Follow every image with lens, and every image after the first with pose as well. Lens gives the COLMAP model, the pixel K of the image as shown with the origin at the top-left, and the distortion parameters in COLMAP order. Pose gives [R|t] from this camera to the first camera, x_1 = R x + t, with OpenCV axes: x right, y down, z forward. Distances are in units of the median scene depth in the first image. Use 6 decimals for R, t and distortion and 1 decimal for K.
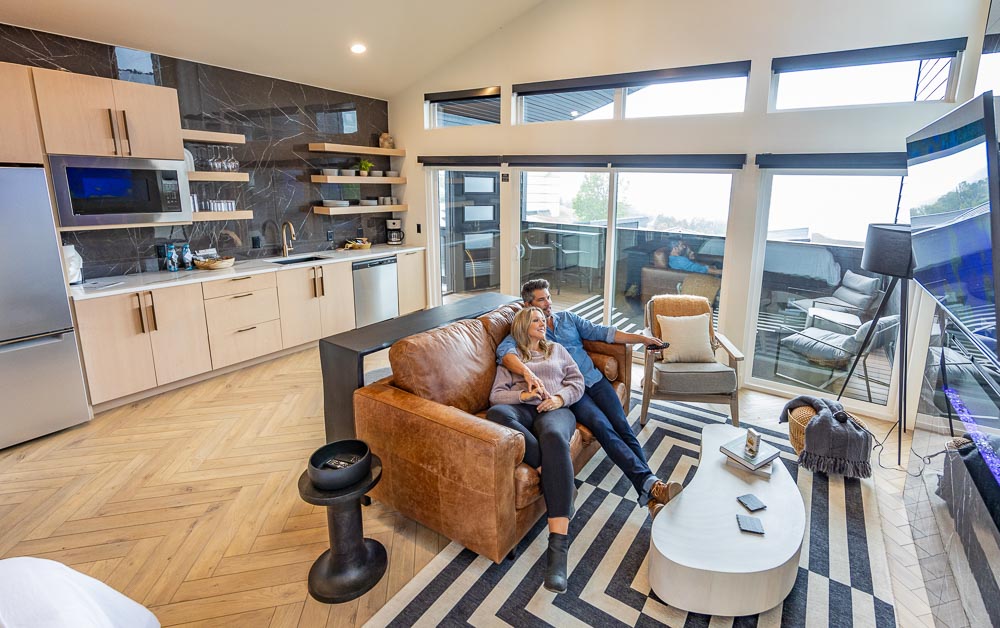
lens RADIAL K [[455.7, 0, 557.7], [0, 455.7, 266.1], [0, 0, 1]] dist [-0.002619, -0.001174]
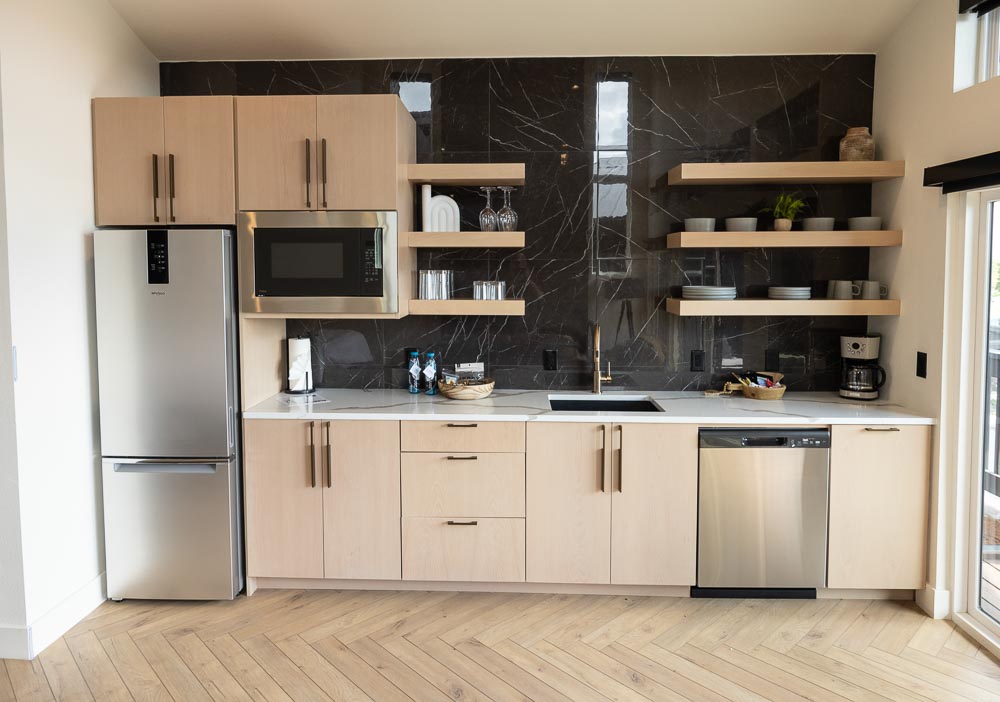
lens RADIAL K [[662.5, 0, 486.9], [0, 662.5, 301.6], [0, 0, 1]] dist [-0.006163, -0.001118]
pose [[0.467943, 0.021989, -0.883485, -0.002419], [-0.145784, 0.987916, -0.052628, -0.061453], [0.871652, 0.153425, 0.465493, 0.506170]]
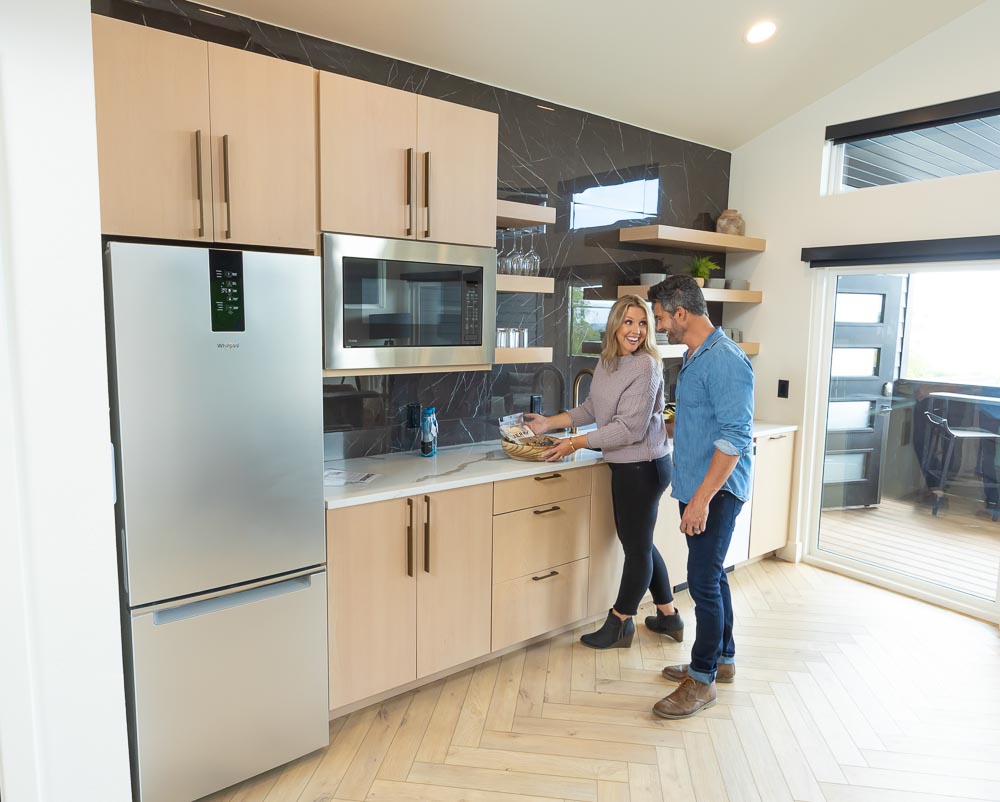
lens RADIAL K [[674.0, 0, 501.9], [0, 674.0, 386.7], [0, 0, 1]] dist [0.002056, -0.000143]
pose [[0.928410, 0.038152, -0.369595, -0.364816], [-0.066772, 0.995652, -0.064951, -0.016723], [0.365510, 0.084980, 0.926920, 0.207773]]
